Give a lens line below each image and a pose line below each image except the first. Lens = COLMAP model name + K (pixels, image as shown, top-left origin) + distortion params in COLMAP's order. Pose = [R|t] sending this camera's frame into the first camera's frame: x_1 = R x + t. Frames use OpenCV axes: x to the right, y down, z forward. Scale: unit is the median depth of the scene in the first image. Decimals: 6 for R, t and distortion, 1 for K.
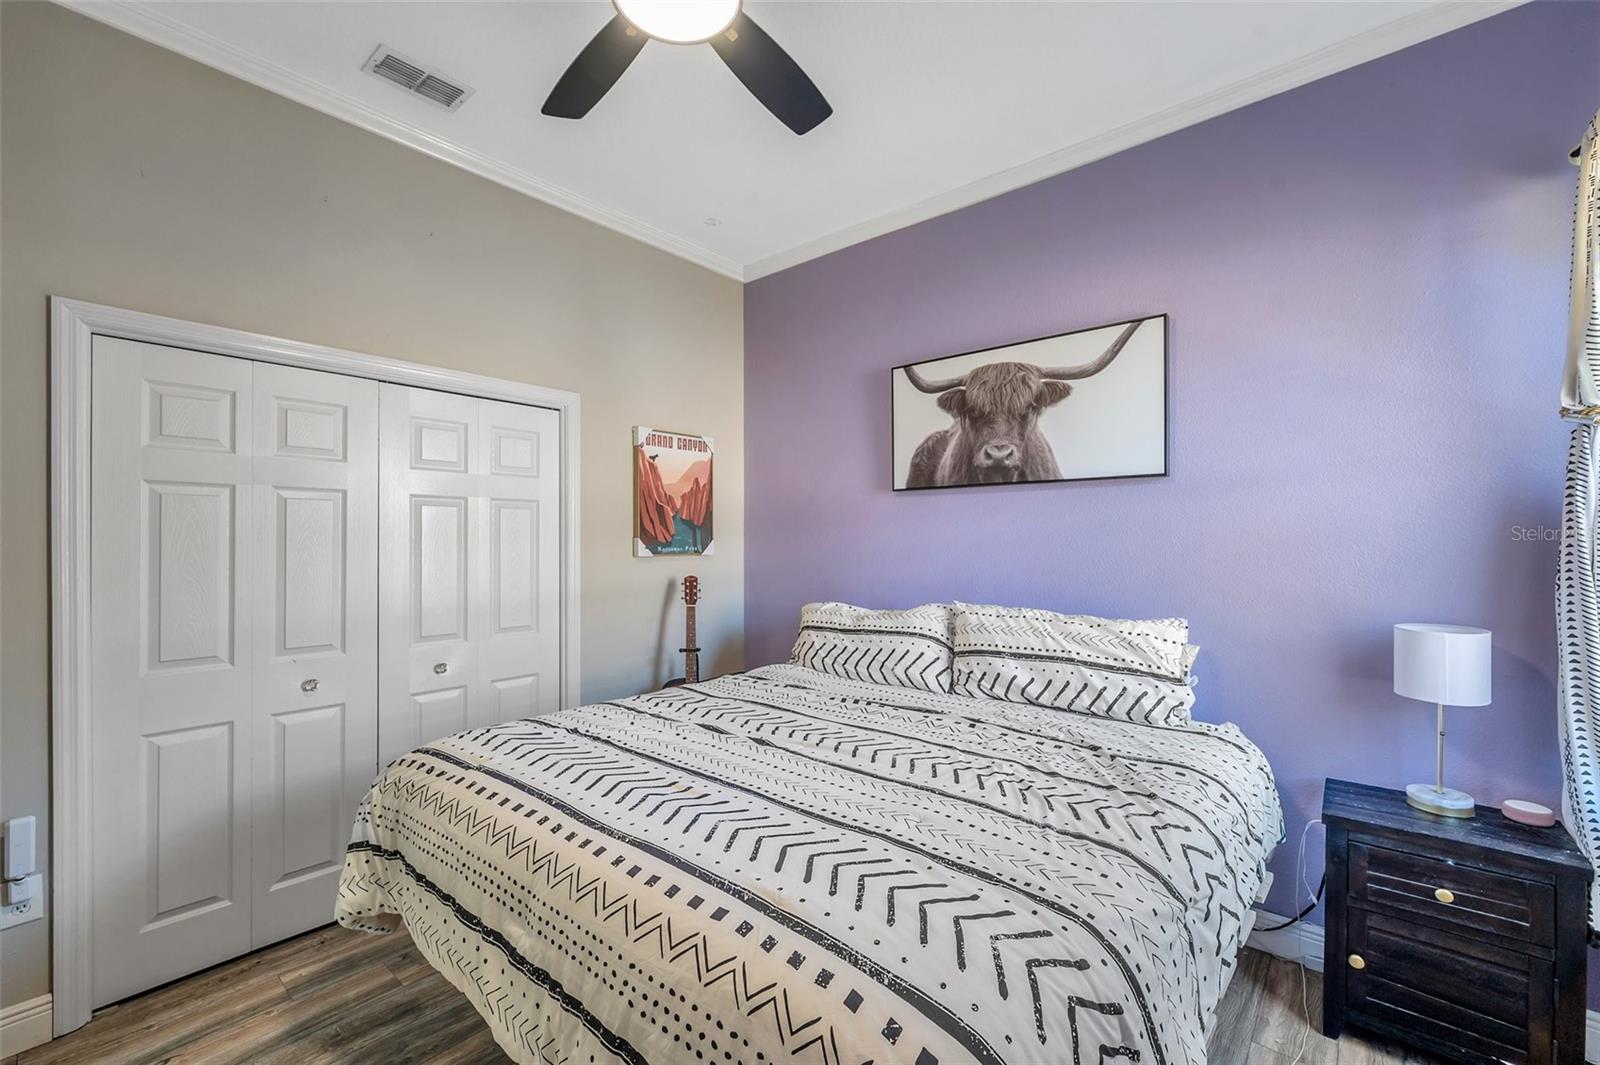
lens RADIAL K [[661.7, 0, 800.7], [0, 661.7, 538.0], [0, 0, 1]] dist [-0.000398, -0.000222]
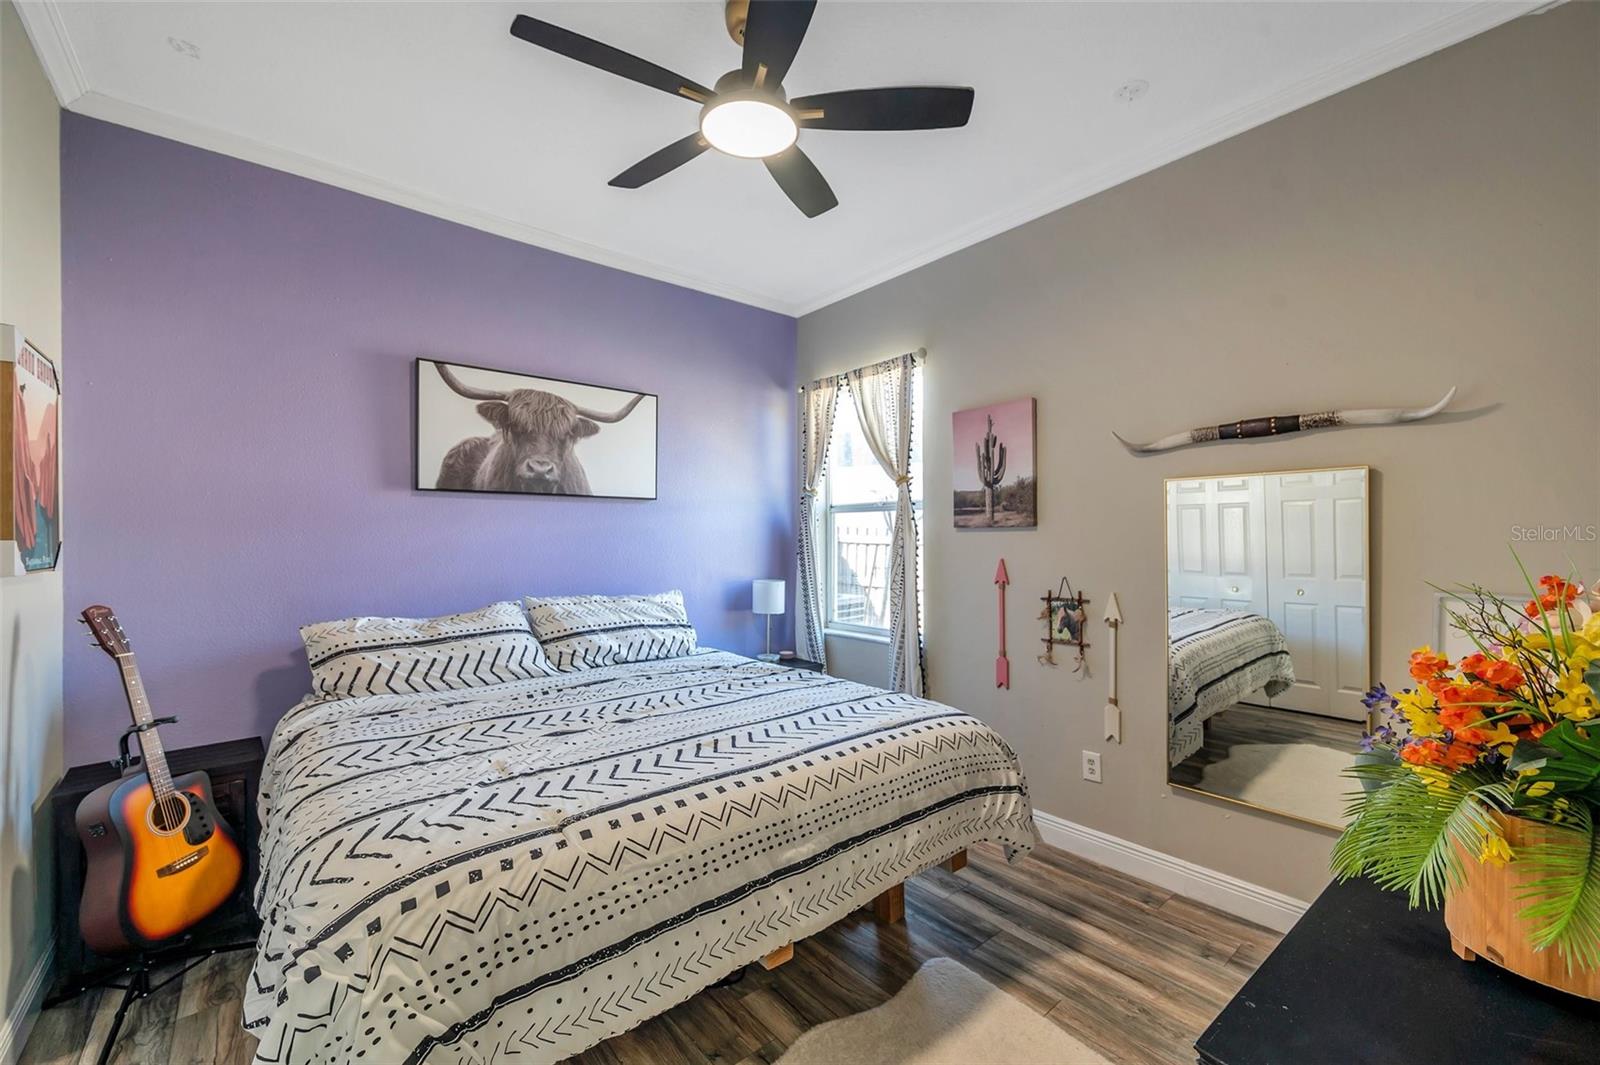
lens RADIAL K [[637.8, 0, 806.8], [0, 637.8, 538.0], [0, 0, 1]] dist [0.000637, -0.000226]
pose [[0.163651, 0.002085, 0.986516, -0.787097], [0.001021, 0.999997, -0.002283, -0.001023], [-0.986518, 0.001381, 0.163648, 0.374177]]
